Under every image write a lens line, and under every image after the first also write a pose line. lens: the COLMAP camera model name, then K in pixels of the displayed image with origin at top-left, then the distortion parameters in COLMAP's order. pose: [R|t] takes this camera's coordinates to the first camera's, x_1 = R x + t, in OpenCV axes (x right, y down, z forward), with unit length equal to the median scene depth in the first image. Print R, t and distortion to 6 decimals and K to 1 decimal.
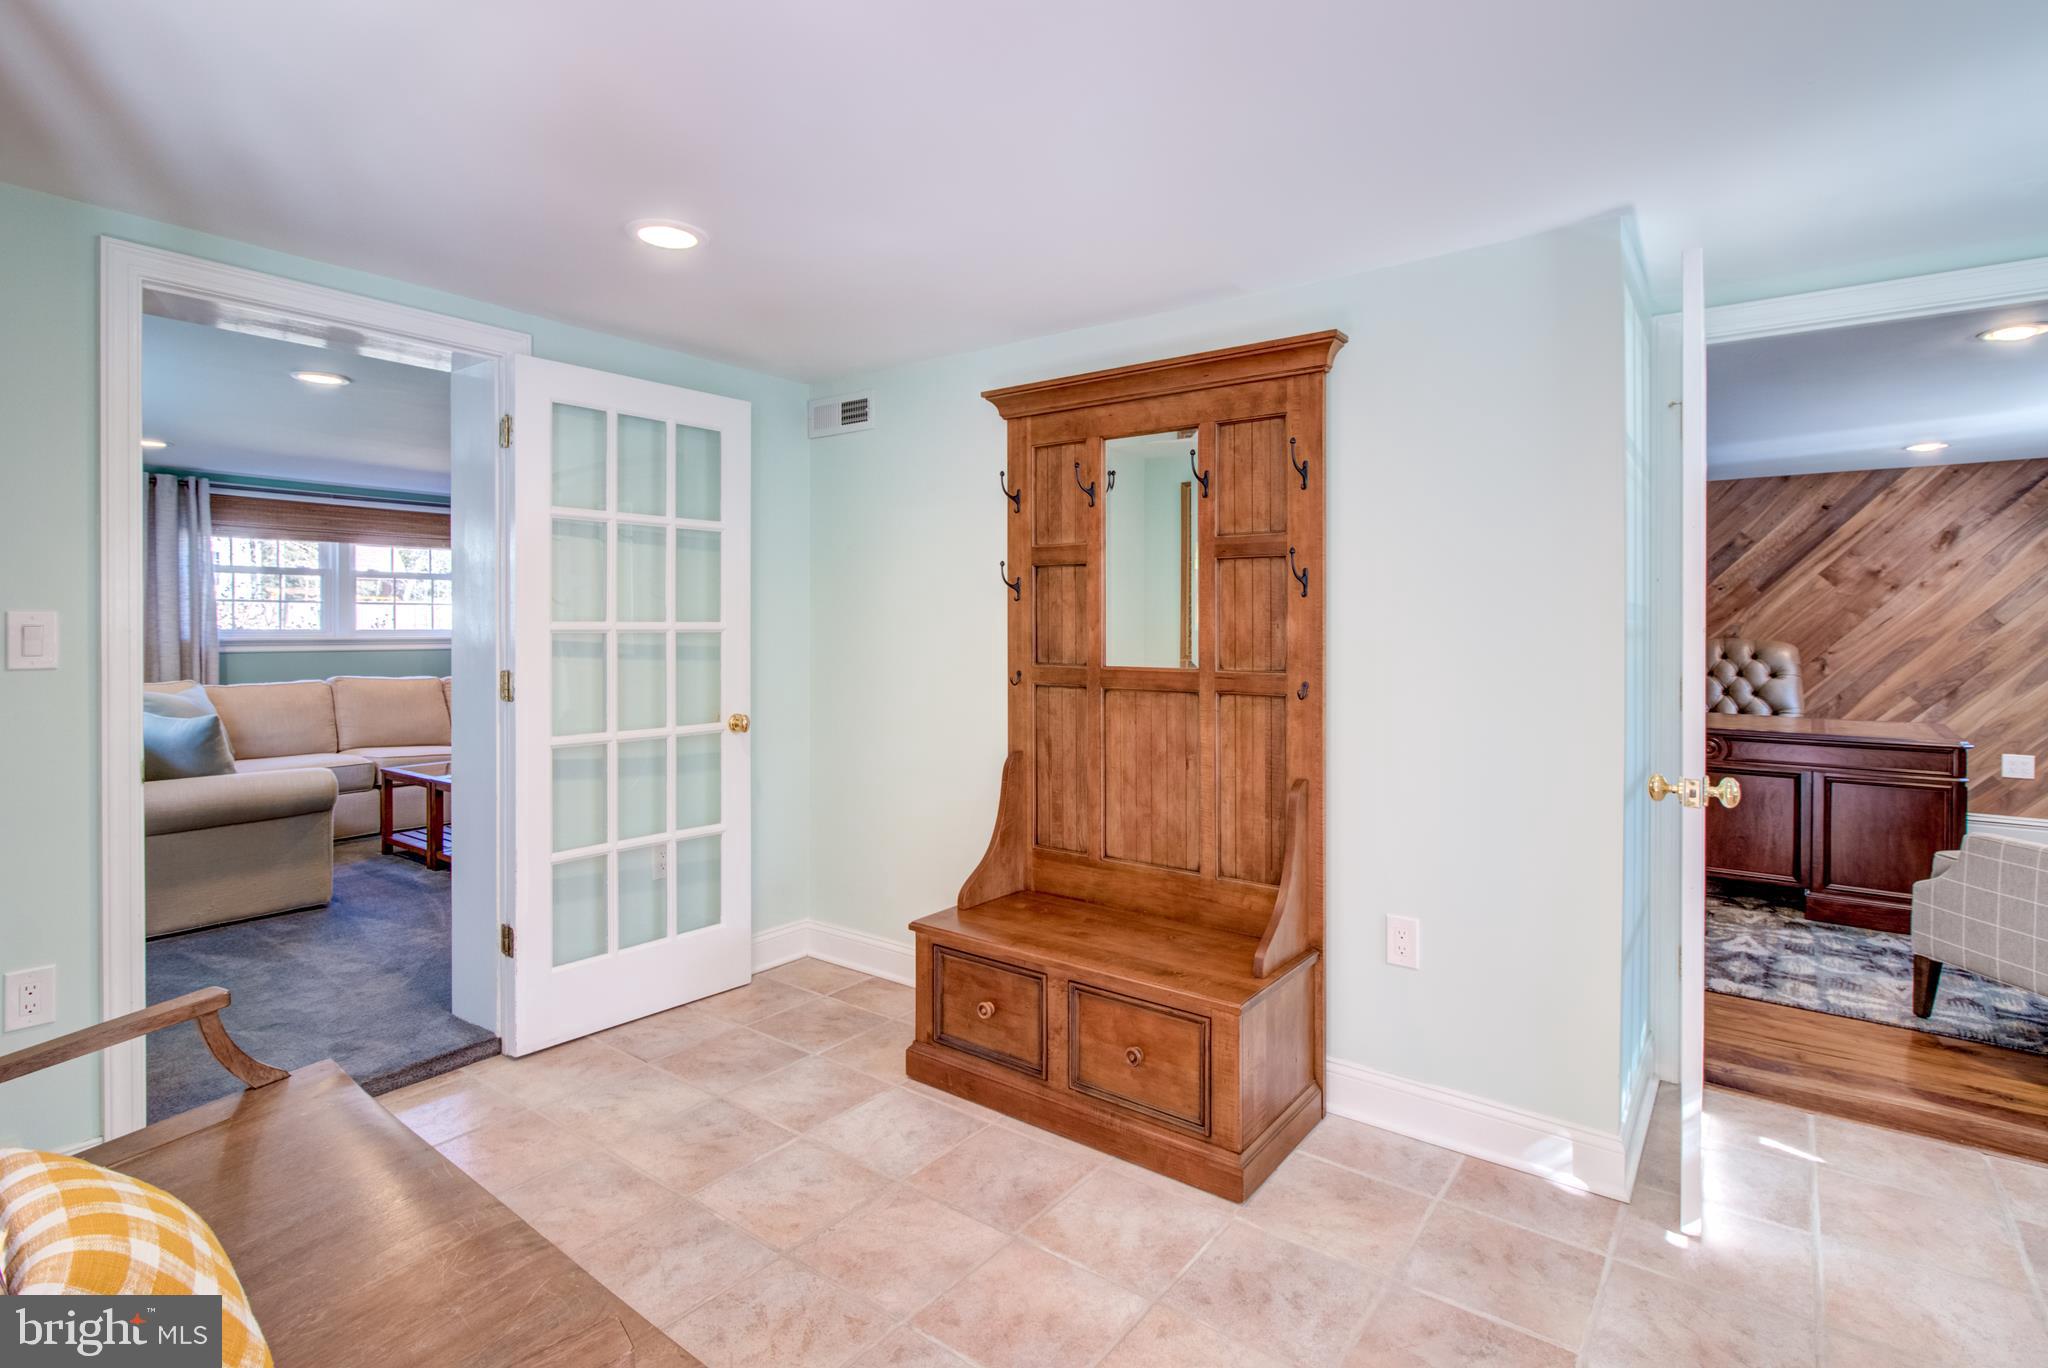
lens RADIAL K [[1006.3, 0, 1027.9], [0, 1006.3, 632.5], [0, 0, 1]] dist [0.002039, -0.000107]
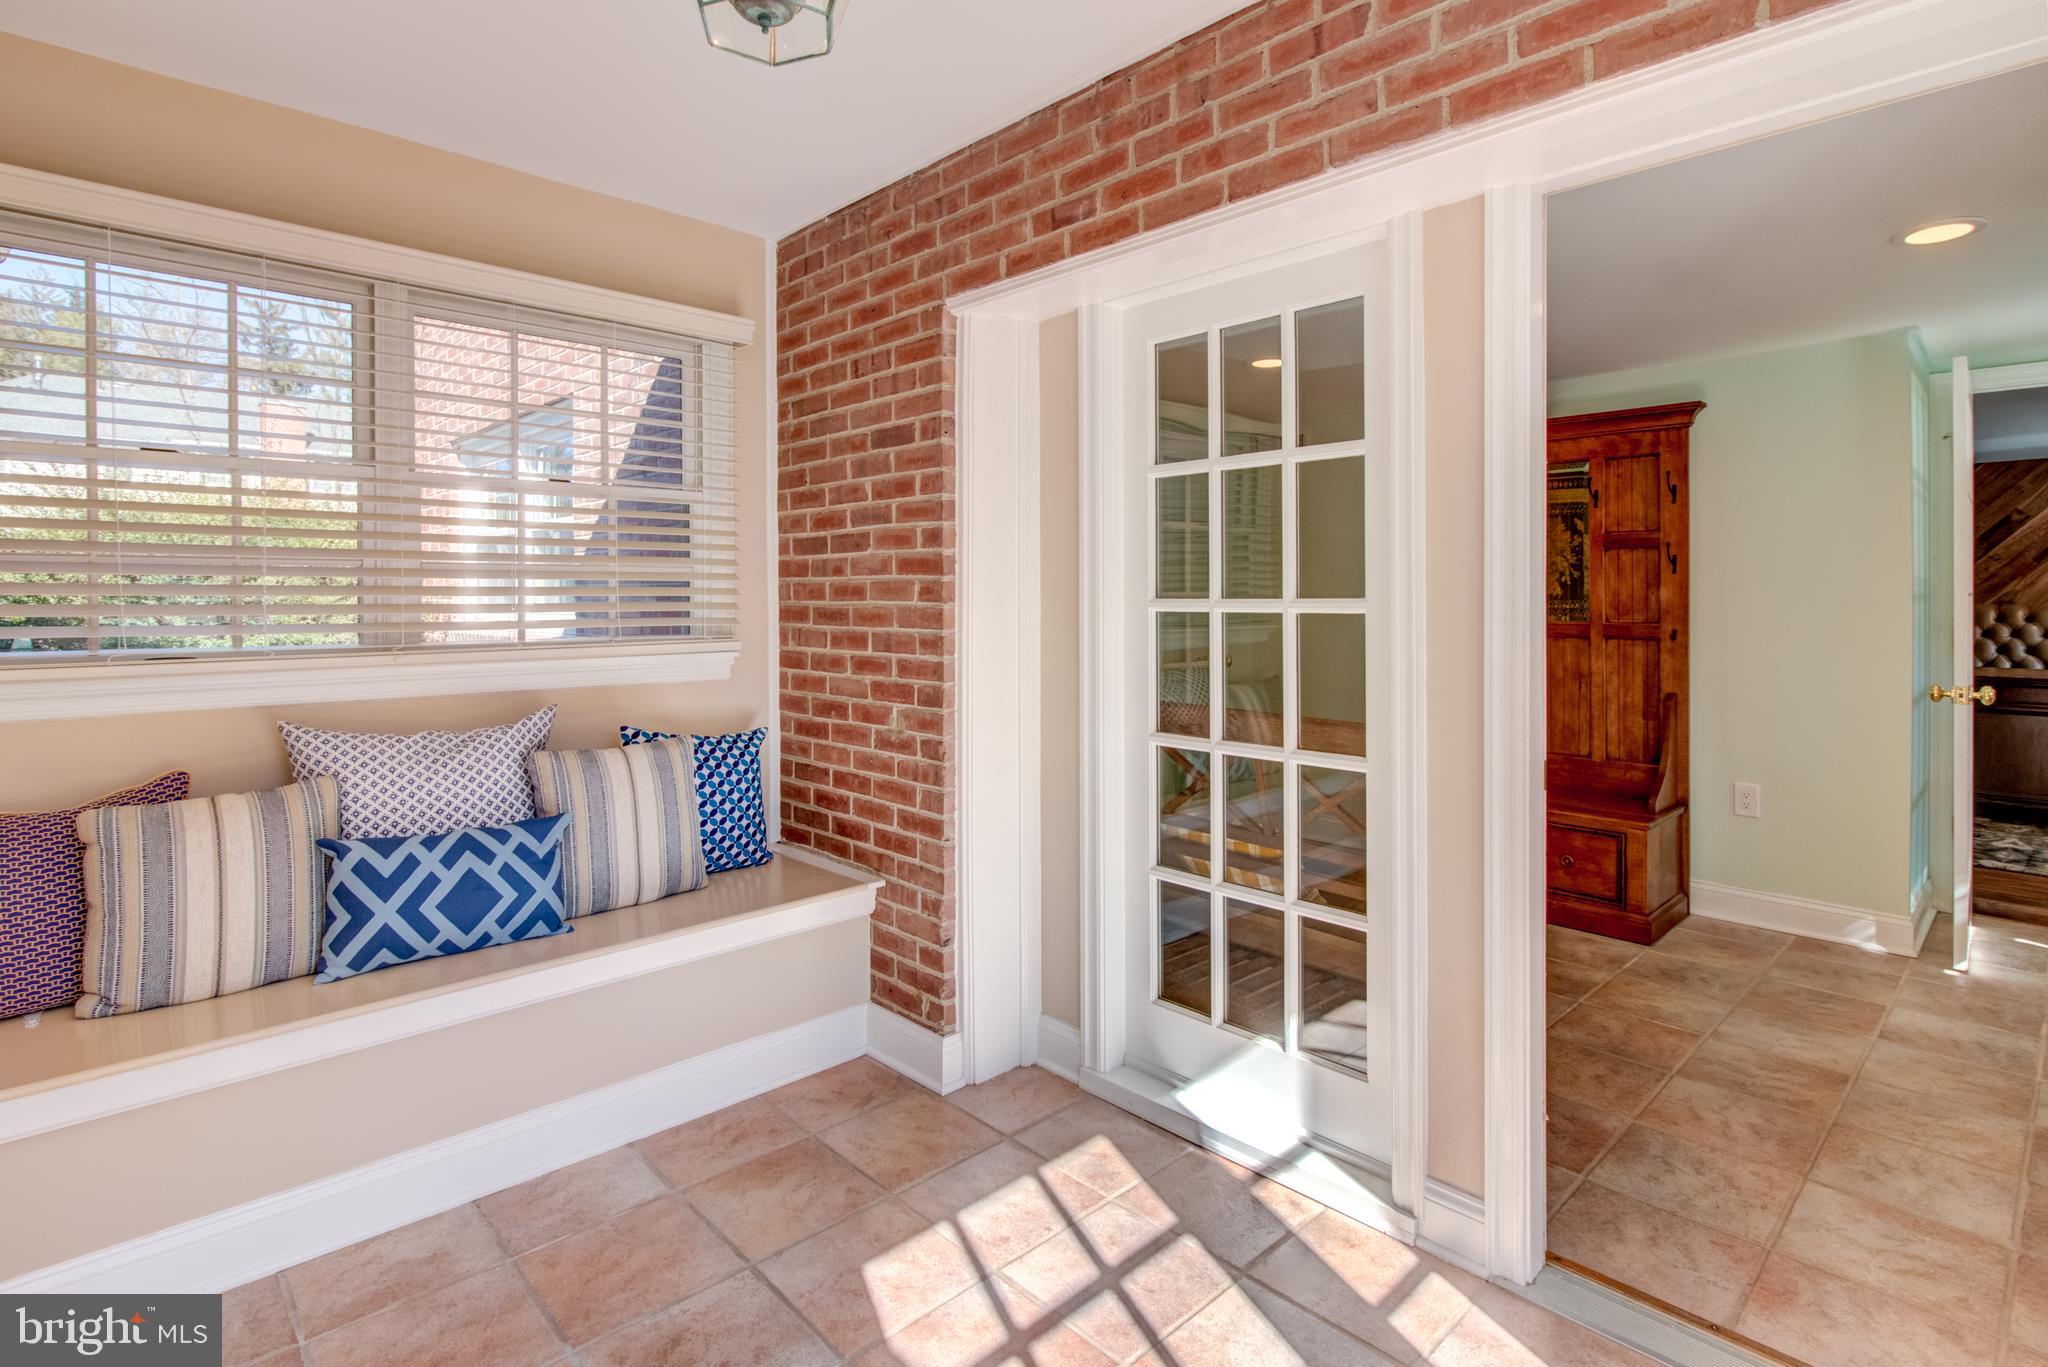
lens RADIAL K [[1007.4, 0, 1017.6], [0, 1007.4, 603.2], [0, 0, 1]] dist [0.000203, -0.008304]
pose [[0.983743, -0.003867, -0.179541, -0.404118], [0.003333, 0.999989, -0.003274, 0.010794], [0.179551, 0.002622, 0.983745, -0.637251]]
